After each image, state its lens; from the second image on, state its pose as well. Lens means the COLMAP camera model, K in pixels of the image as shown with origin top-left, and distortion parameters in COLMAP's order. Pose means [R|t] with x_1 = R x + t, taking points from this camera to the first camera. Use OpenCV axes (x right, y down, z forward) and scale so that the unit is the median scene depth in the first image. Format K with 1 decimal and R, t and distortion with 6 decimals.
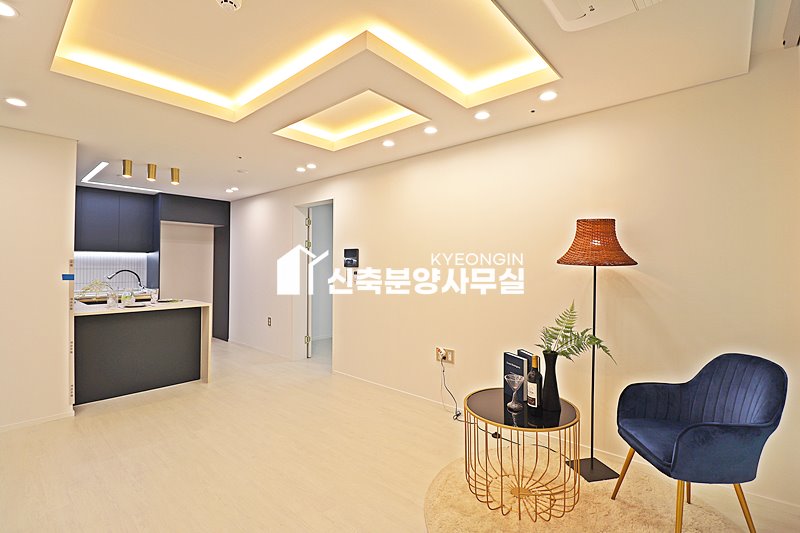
lens RADIAL K [[369.4, 0, 402.2], [0, 369.4, 261.0], [0, 0, 1]] dist [-0.011577, -0.006256]
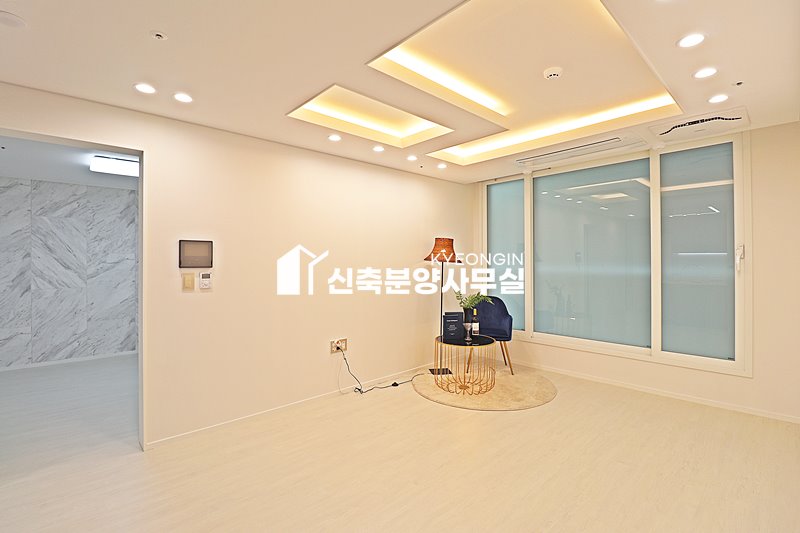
lens RADIAL K [[369.4, 0, 399.4], [0, 369.4, 263.2], [0, 0, 1]] dist [-0.011577, -0.006256]
pose [[0.092655, -0.006727, 0.995676, -0.774326], [-0.006139, 0.999954, 0.007328, 0.001171], [-0.995679, -0.006791, 0.092609, 0.582925]]
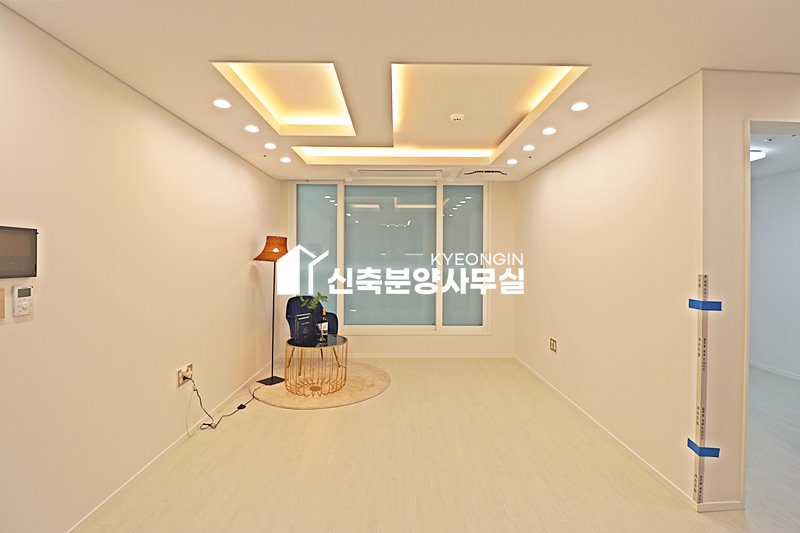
lens RADIAL K [[369.4, 0, 404.1], [0, 369.4, 263.5], [0, 0, 1]] dist [-0.011577, -0.006256]
pose [[-0.682567, -0.015052, 0.730668, -0.657784], [-0.012302, 0.999883, 0.009106, -0.004919], [-0.730719, -0.002773, -0.682673, 0.973022]]
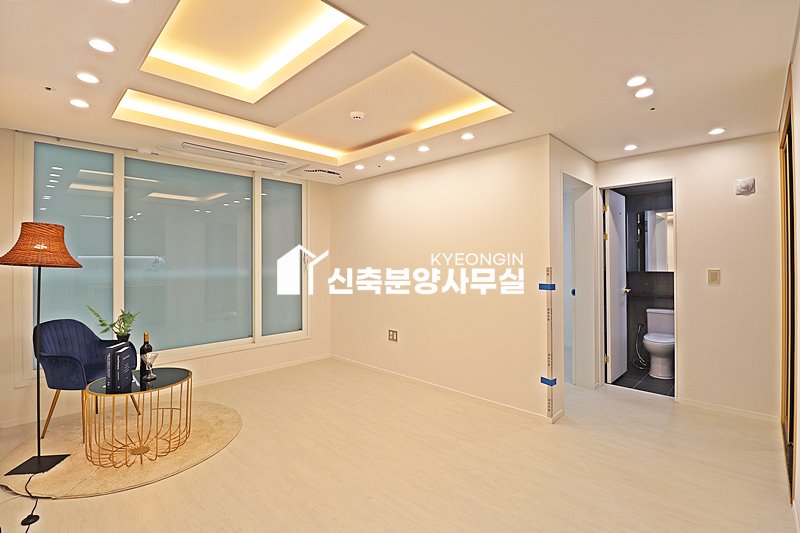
lens RADIAL K [[369.4, 0, 406.0], [0, 369.4, 262.2], [0, 0, 1]] dist [-0.011577, -0.006256]
pose [[-0.999470, 0.002763, 0.032438, -0.312170], [0.002458, 0.999952, -0.009463, 0.005343], [-0.032463, -0.009378, -0.999429, 1.113228]]
